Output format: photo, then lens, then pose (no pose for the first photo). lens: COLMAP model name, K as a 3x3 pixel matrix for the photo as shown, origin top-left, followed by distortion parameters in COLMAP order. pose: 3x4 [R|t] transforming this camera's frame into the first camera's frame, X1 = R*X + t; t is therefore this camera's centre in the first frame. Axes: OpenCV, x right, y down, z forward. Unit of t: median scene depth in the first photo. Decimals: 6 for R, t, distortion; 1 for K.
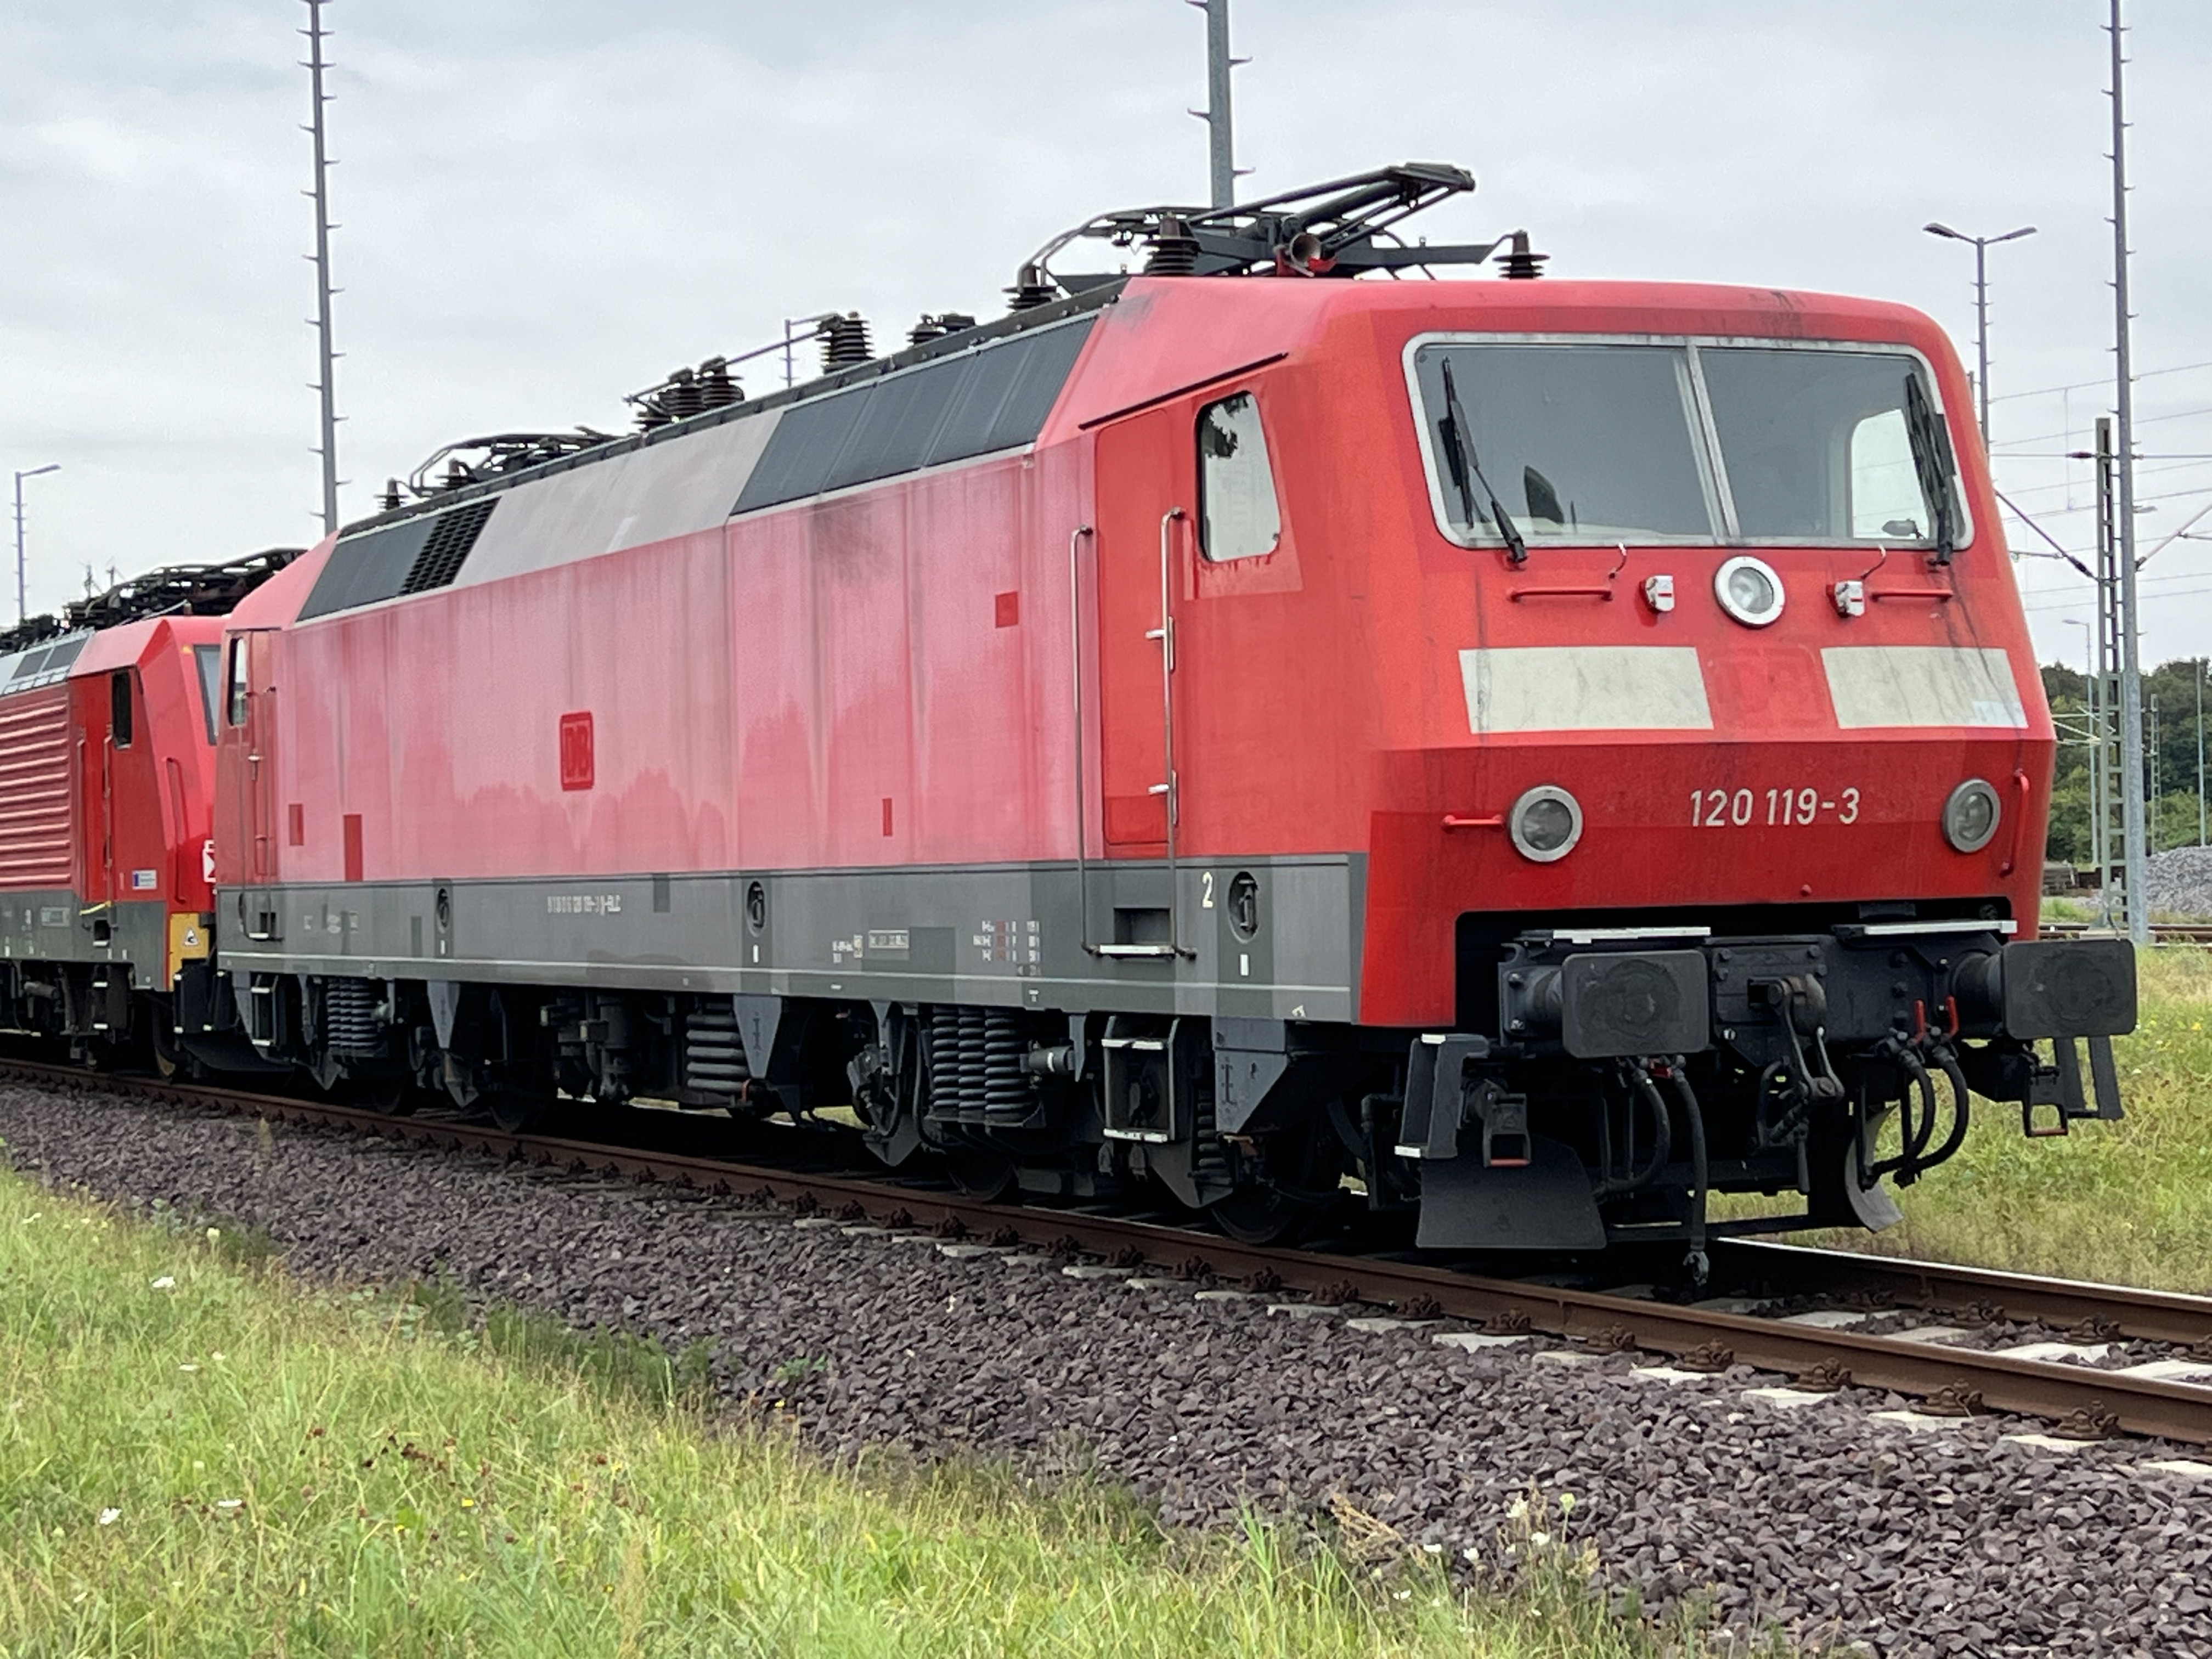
lens RADIAL K [[4396.2, 0, 1106.0], [0, 4396.2, 829.5], [0, 0, 1]] dist [0.197881, -0.457868]
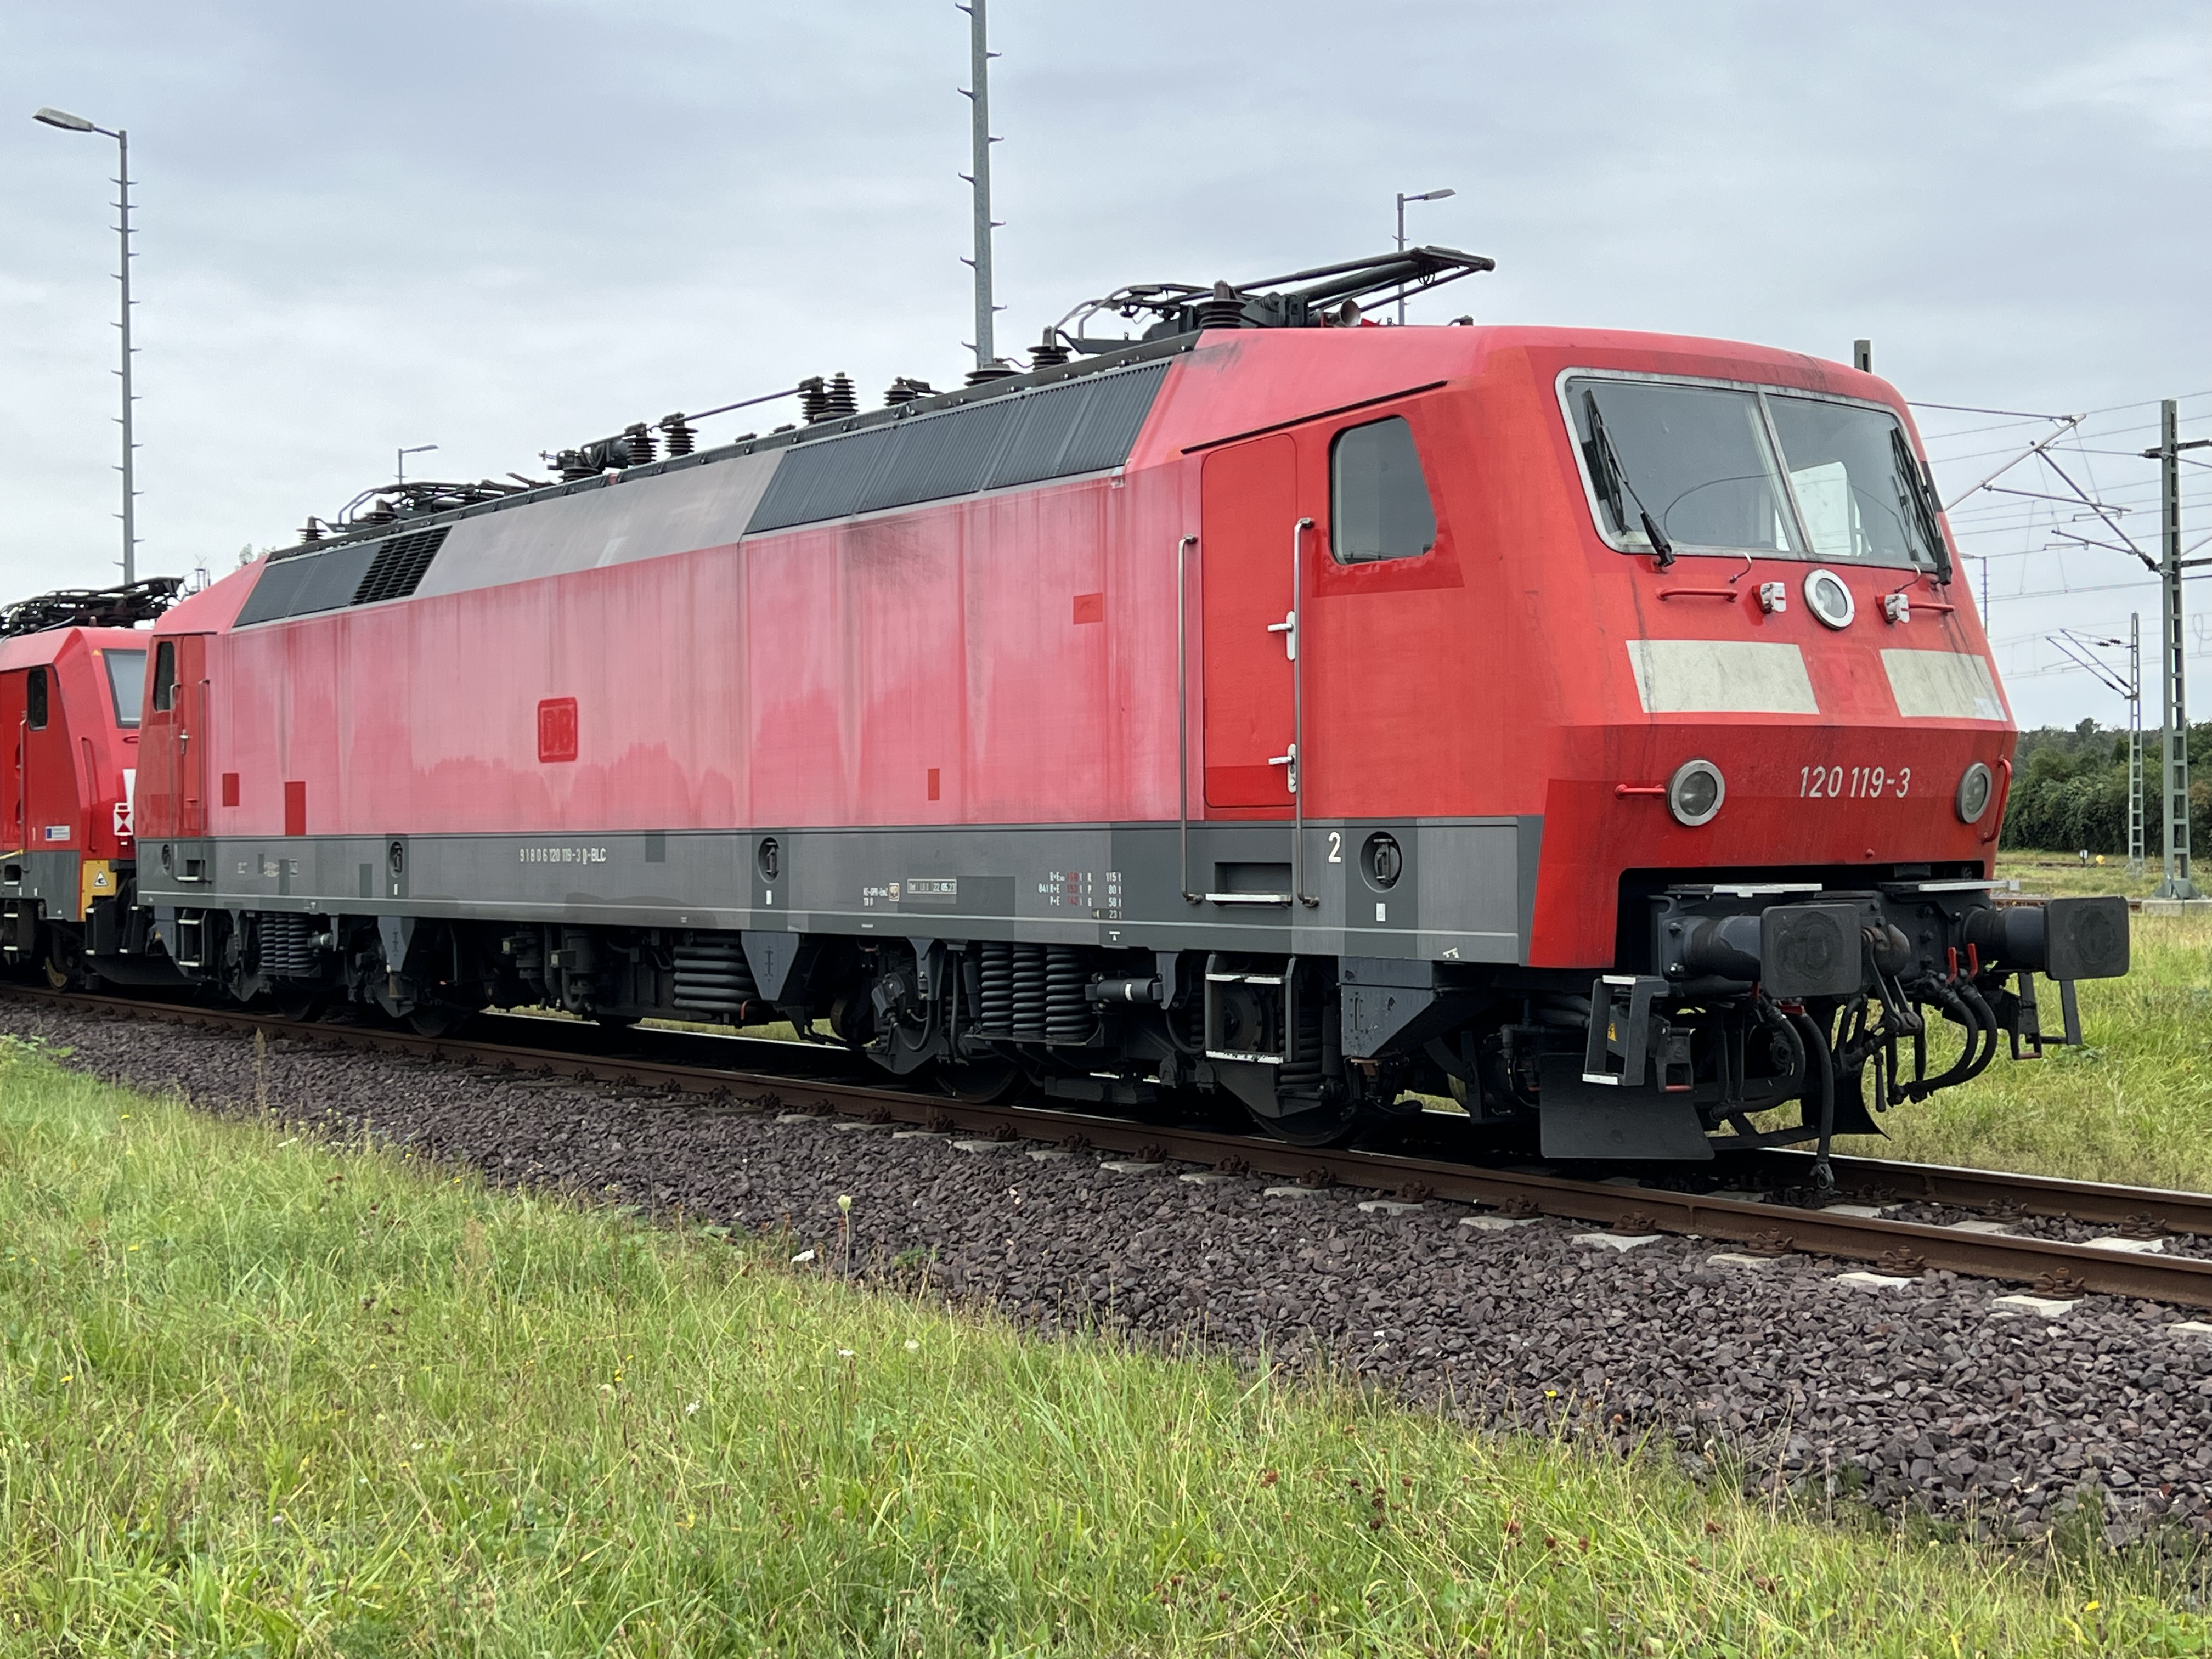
lens RADIAL K [[2782.4, 0, 1122.3], [0, 2782.4, 808.7], [0, 0, 1]] dist [0.226641, -0.769123]
pose [[0.976537, 0.014572, 0.214854, -0.181325], [-0.013890, 0.999893, -0.004683, 0.007446], [-0.214900, 0.001589, 0.976635, 0.279625]]
